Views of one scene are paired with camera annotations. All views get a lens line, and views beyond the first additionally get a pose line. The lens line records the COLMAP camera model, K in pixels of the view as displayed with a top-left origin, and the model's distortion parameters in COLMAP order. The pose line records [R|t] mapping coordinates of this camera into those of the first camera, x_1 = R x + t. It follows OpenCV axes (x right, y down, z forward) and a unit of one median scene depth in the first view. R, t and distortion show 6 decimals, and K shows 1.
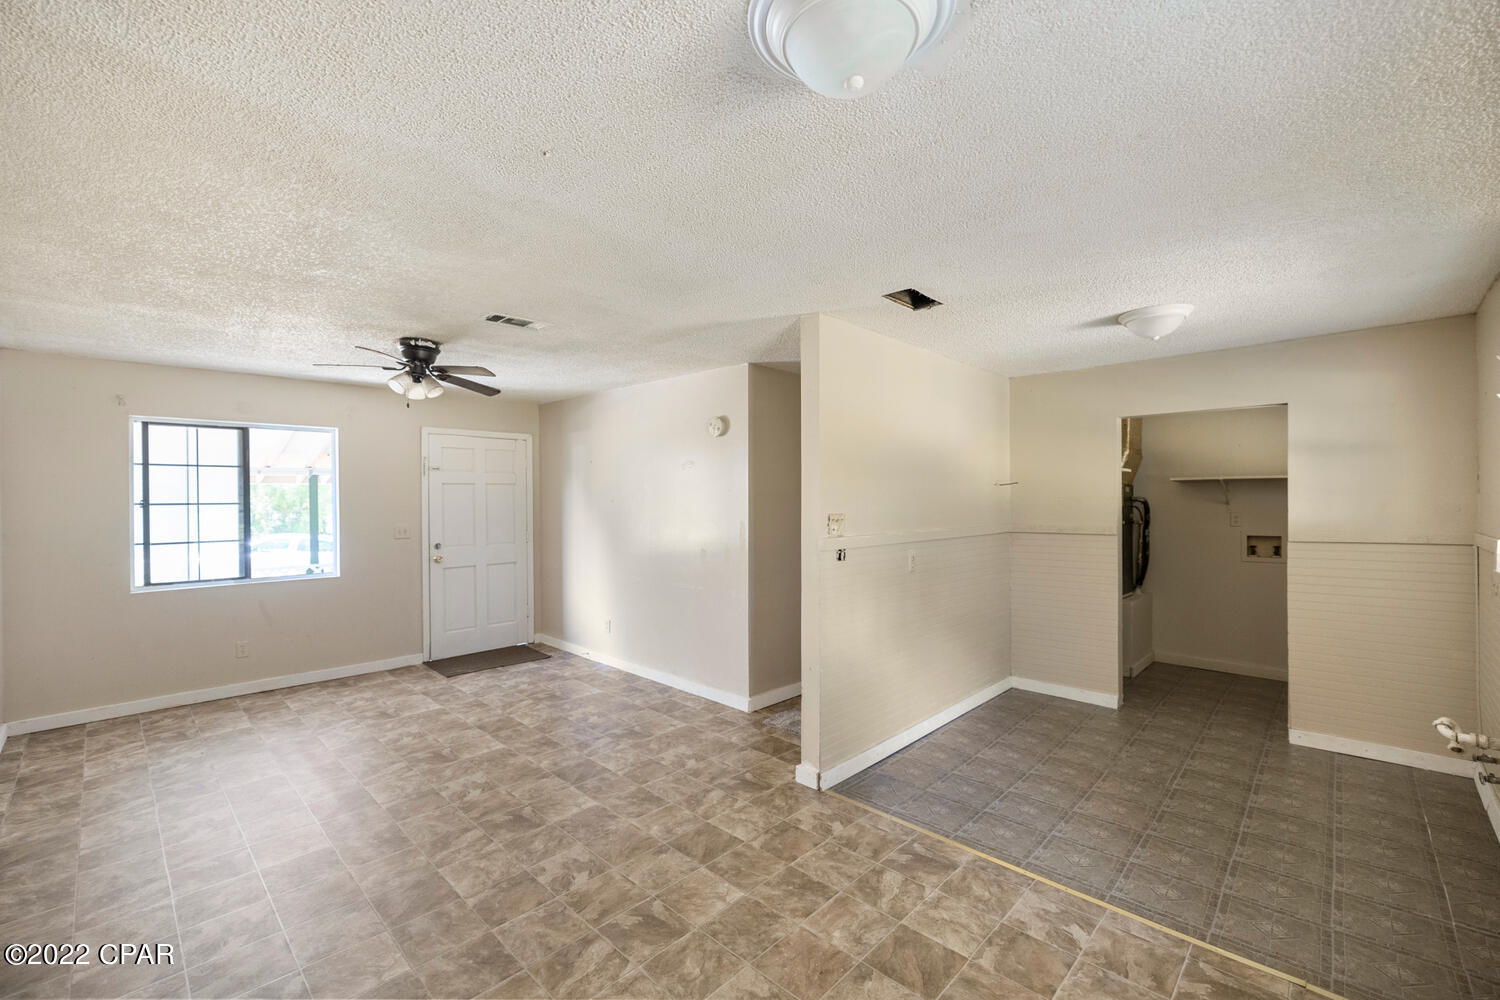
lens RADIAL K [[603.6, 0, 750.0], [0, 603.6, 500.0], [0, 0, 1]] dist [-0.010541, 0.000026]
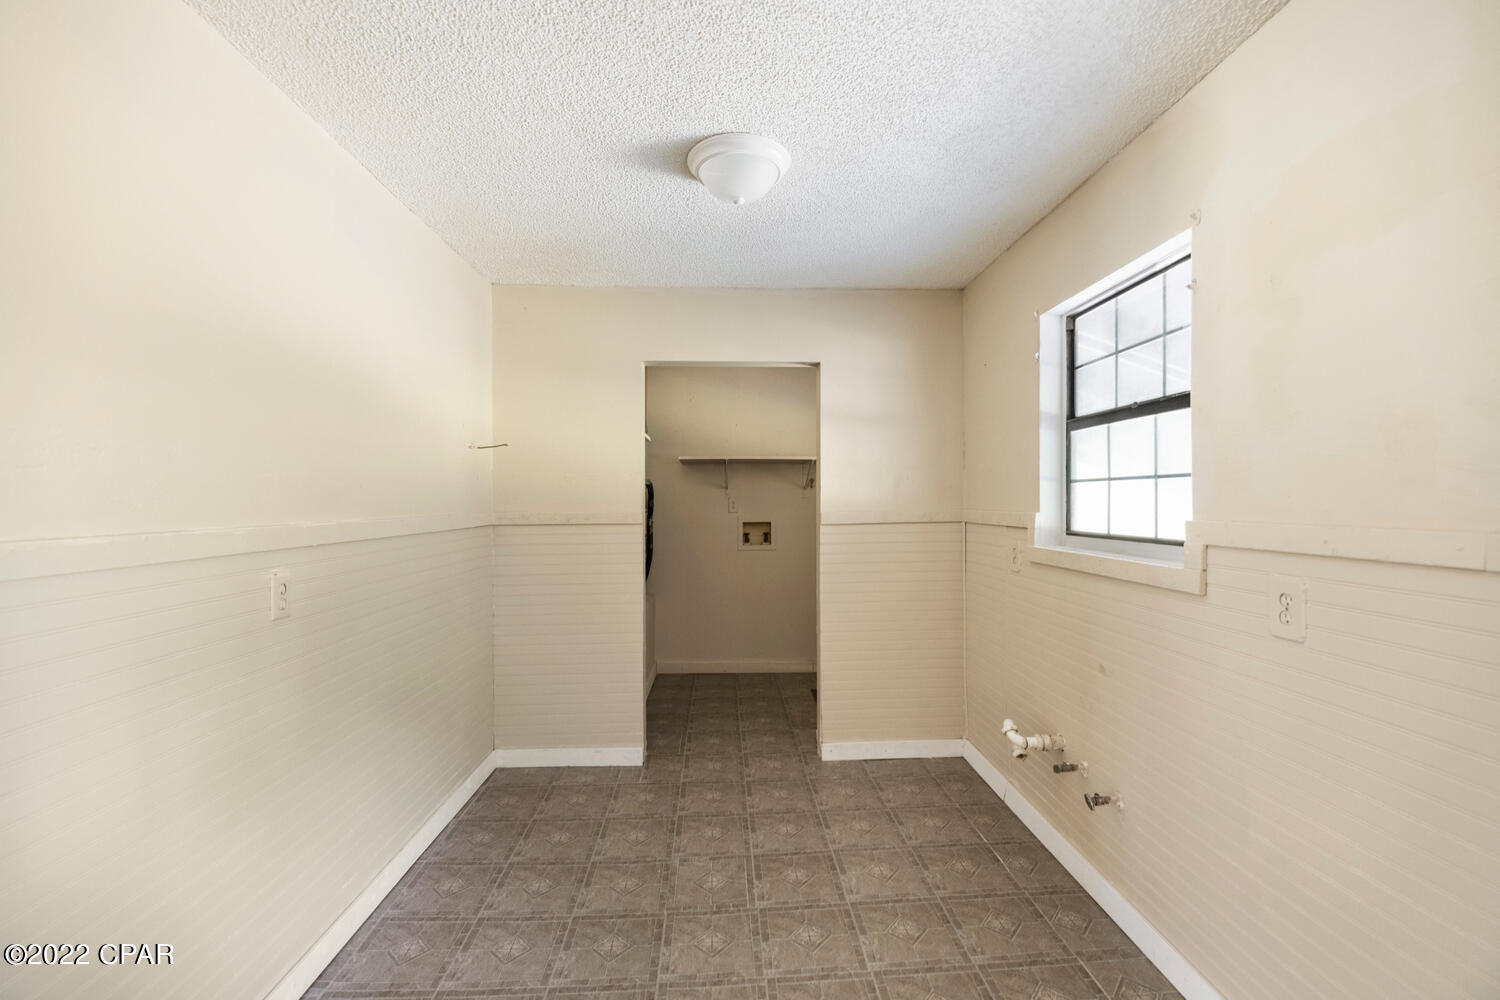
lens RADIAL K [[686.8, 0, 774.1], [0, 686.8, 494.3], [0, 0, 1]] dist [0.000434, 0.000235]
pose [[0.685820, 0.002799, 0.727766, 0.128209], [-0.002724, 0.999995, -0.001280, 0.025378], [-0.727766, -0.001105, 0.685824, 0.343563]]
